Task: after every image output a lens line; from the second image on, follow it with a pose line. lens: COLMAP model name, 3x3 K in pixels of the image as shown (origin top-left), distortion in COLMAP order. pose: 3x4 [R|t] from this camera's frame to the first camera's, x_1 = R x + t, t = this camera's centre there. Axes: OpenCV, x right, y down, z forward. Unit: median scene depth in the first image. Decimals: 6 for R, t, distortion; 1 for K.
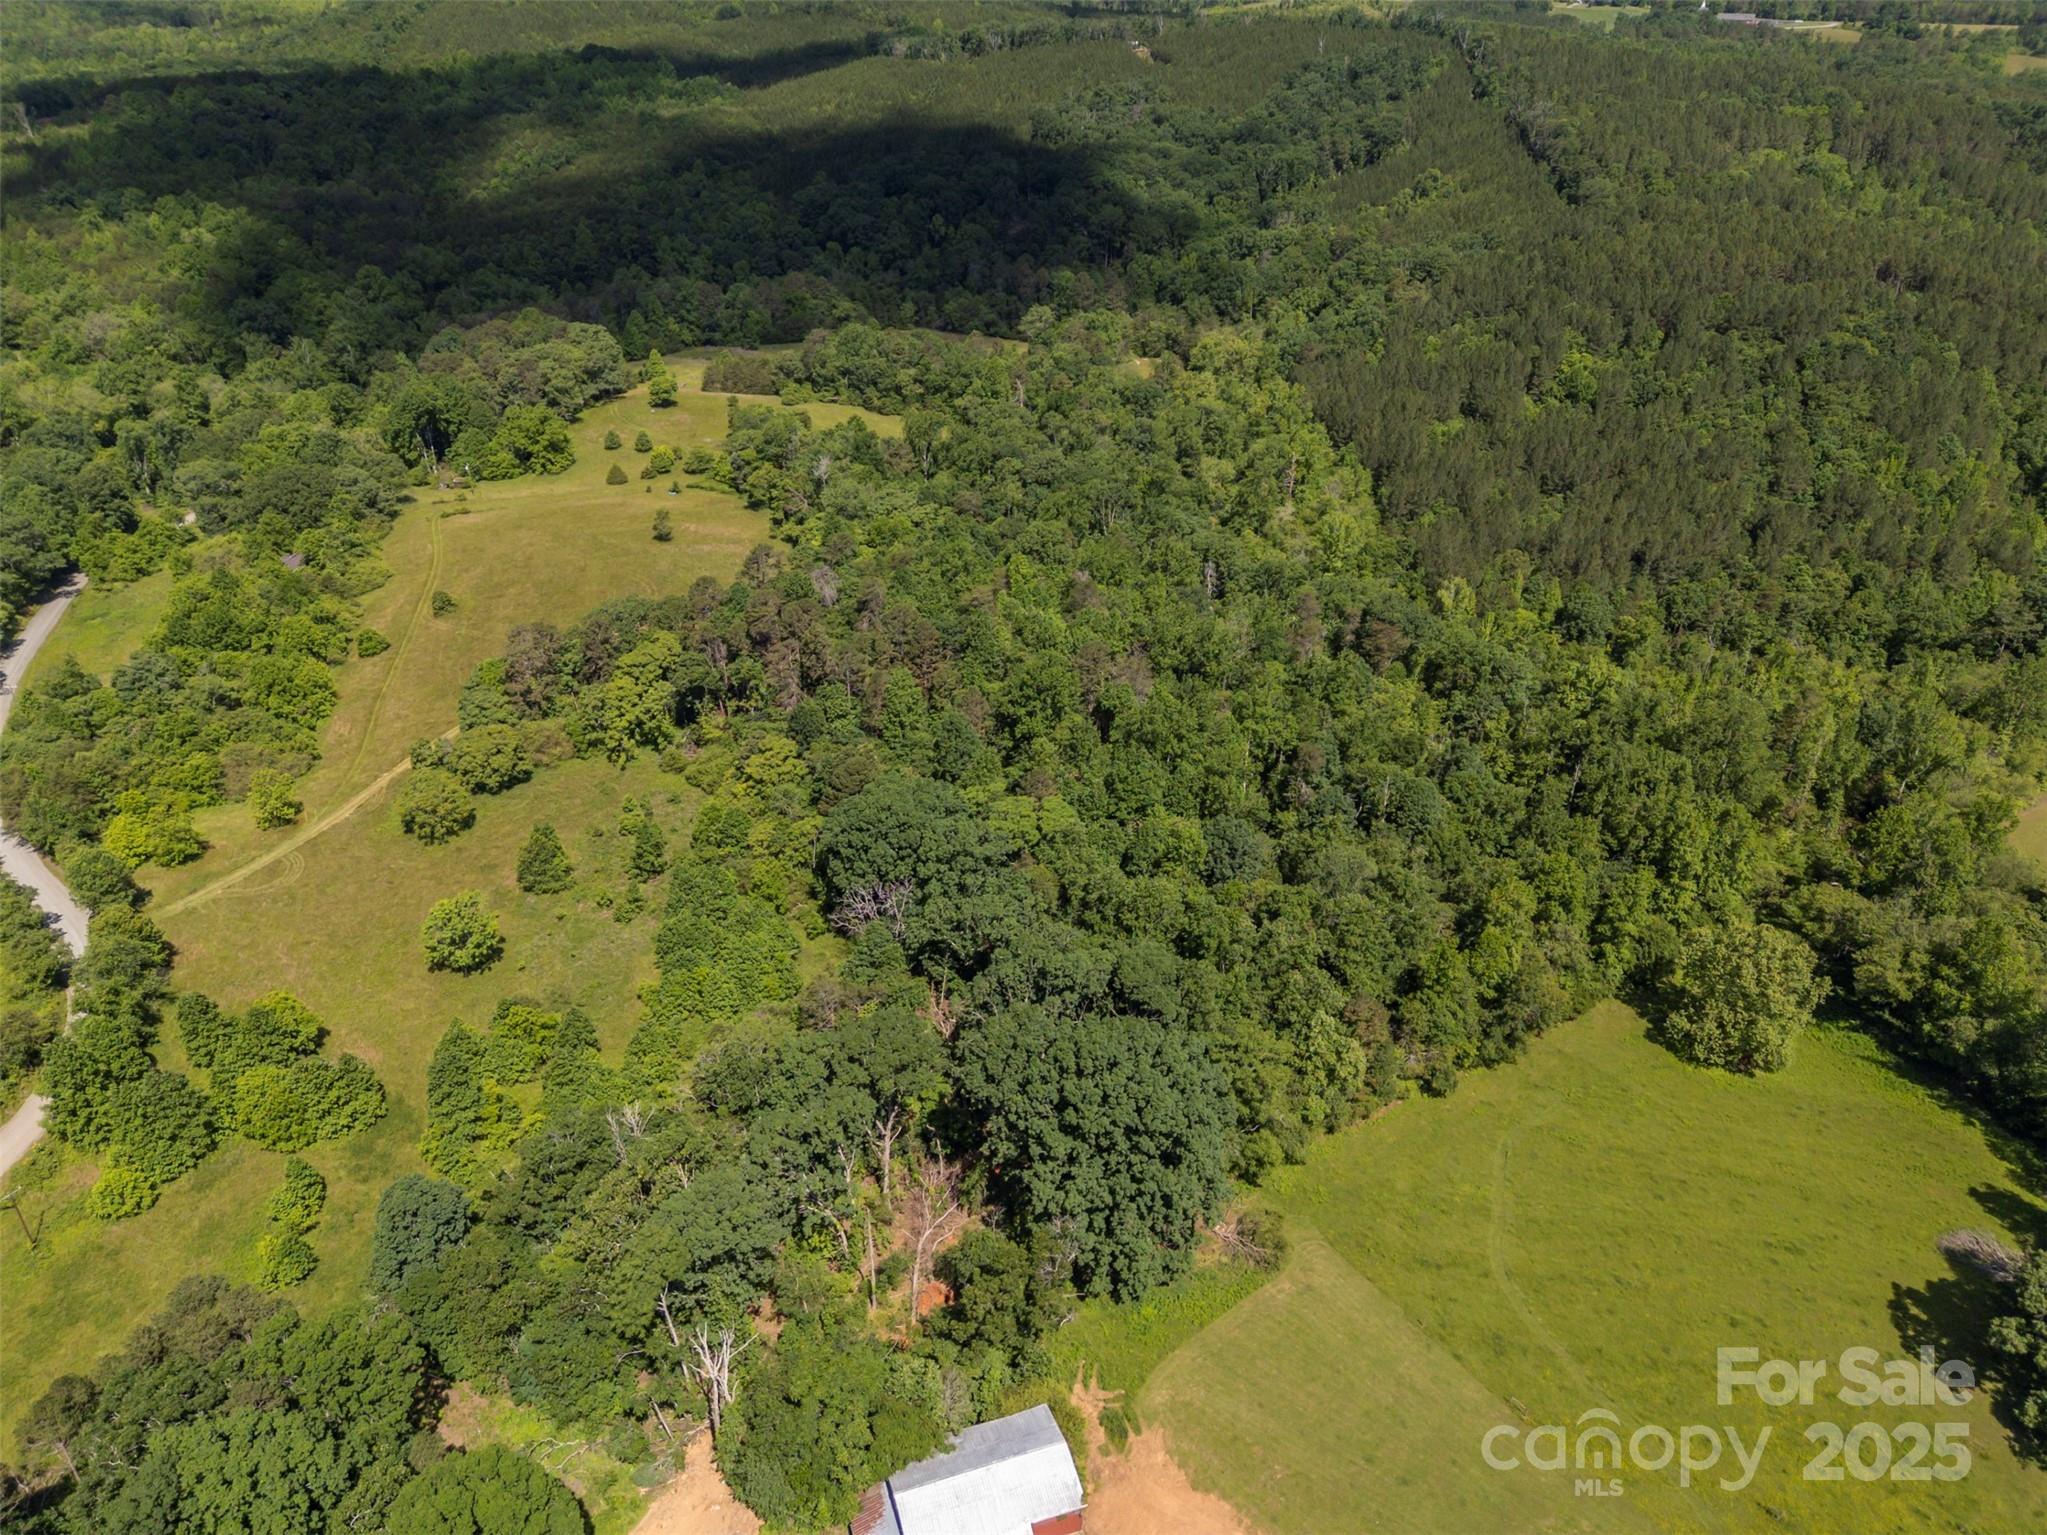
lens RADIAL K [[1666.1, 0, 1027.8], [0, 1666.1, 756.1], [0, 0, 1]] dist [0.128641, -0.159529]
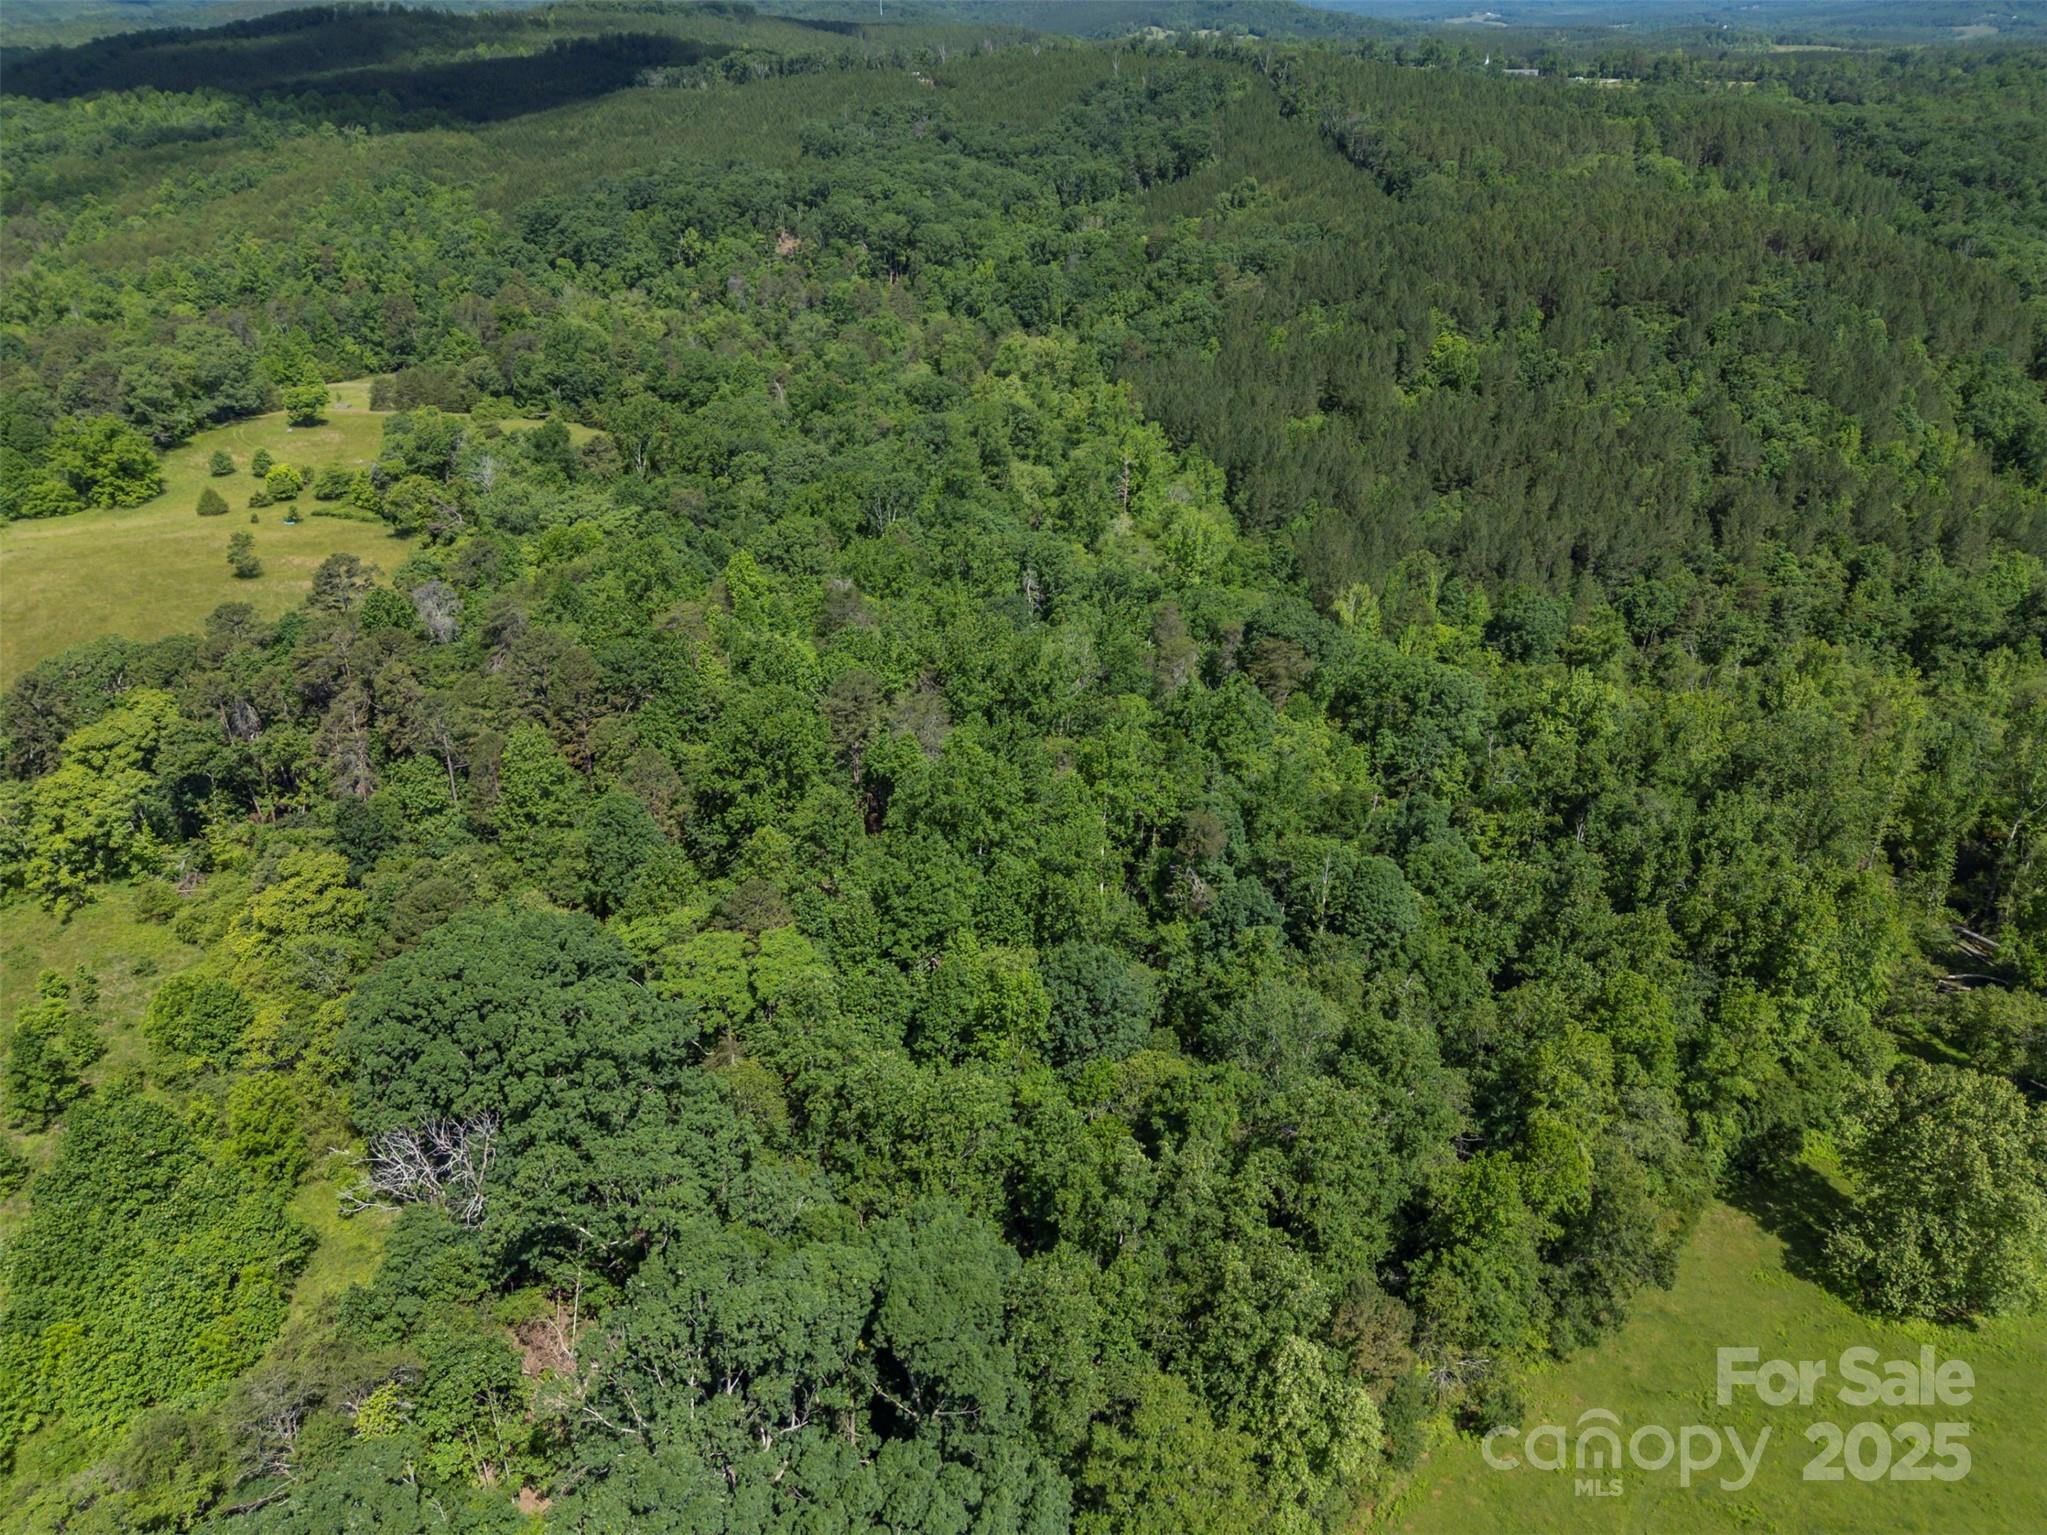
lens RADIAL K [[1666.1, 0, 1027.8], [0, 1666.1, 756.1], [0, 0, 1]] dist [0.128641, -0.159529]
pose [[0.993467, -0.051698, 0.101741, 0.033247], [0.057045, 0.997101, -0.050357, -0.000638], [-0.098843, 0.055831, 0.993536, 0.310370]]
